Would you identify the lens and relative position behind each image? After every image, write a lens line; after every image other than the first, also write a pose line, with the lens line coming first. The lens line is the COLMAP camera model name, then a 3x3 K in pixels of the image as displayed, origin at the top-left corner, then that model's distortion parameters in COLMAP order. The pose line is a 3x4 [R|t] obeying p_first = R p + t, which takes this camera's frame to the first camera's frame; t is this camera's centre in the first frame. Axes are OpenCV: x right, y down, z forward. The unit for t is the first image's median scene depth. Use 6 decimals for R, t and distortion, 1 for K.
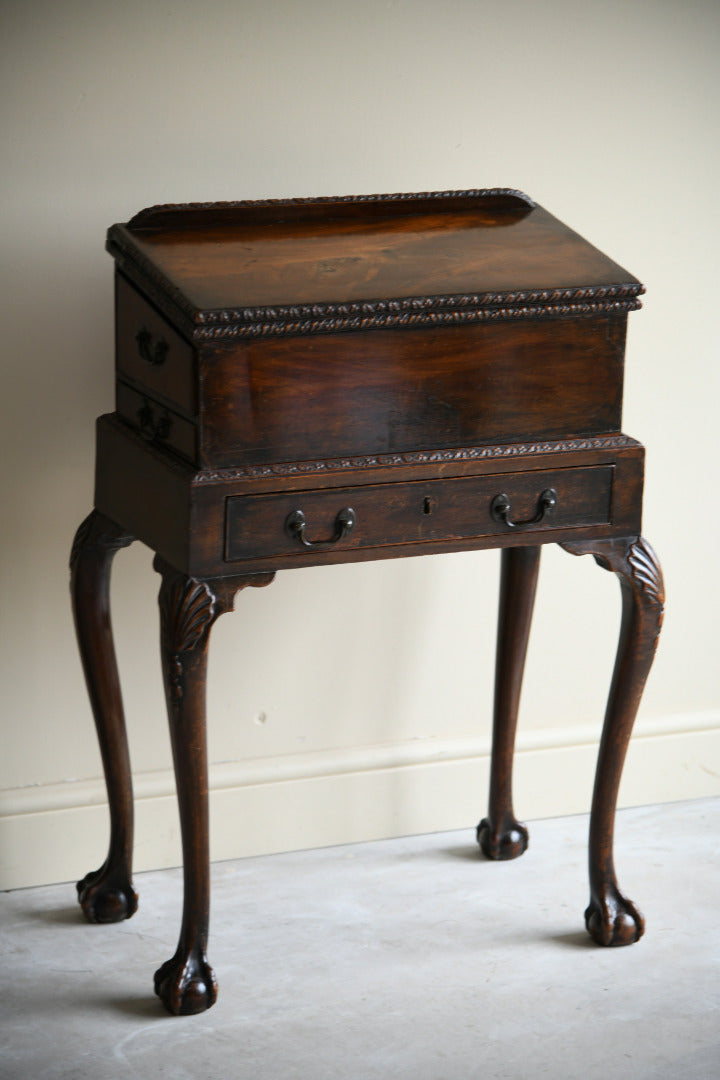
lens RADIAL K [[3530.2, 0, 357.0], [0, 3530.2, 538.1], [0, 0, 1]] dist [0.164175, 0.000000]
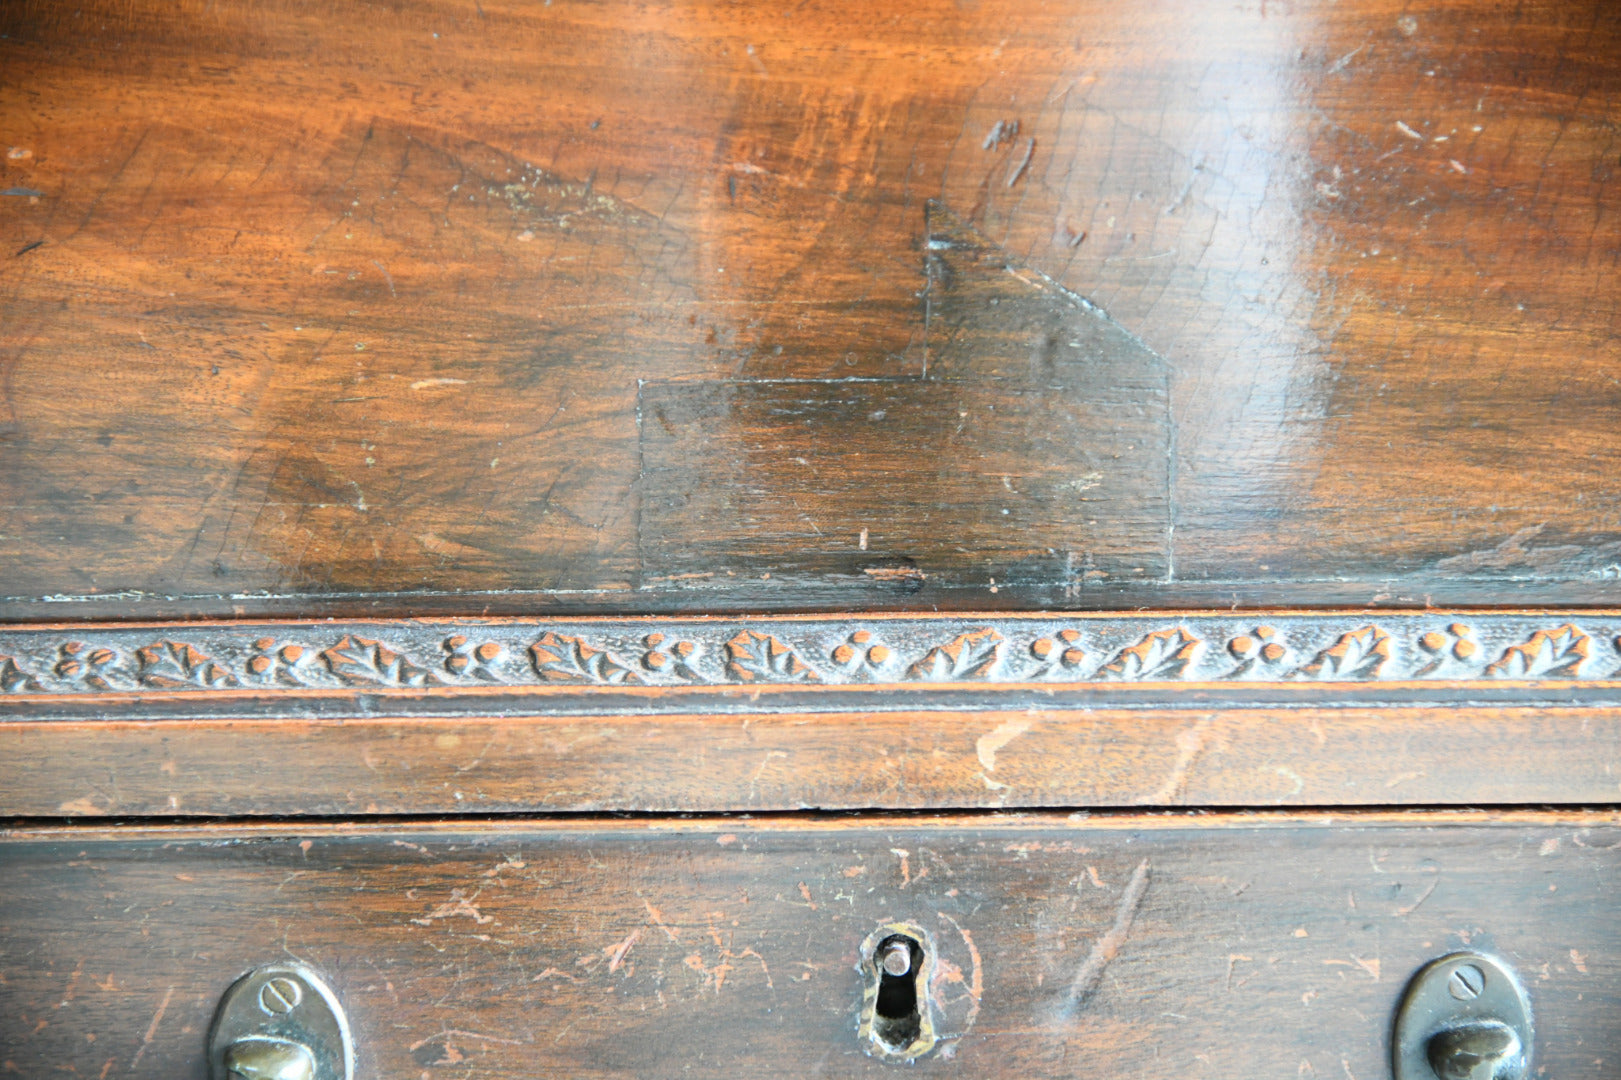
lens RADIAL K [[2550.1, 0, 809.2], [0, 2550.1, 547.6], [0, 0, 1]] dist [-0.025209, 0.000000]
pose [[0.908196, 0.054153, -0.415026, 0.058846], [-0.075627, 0.996505, -0.035470, -0.023308], [0.411655, 0.063601, 0.909118, 0.905448]]
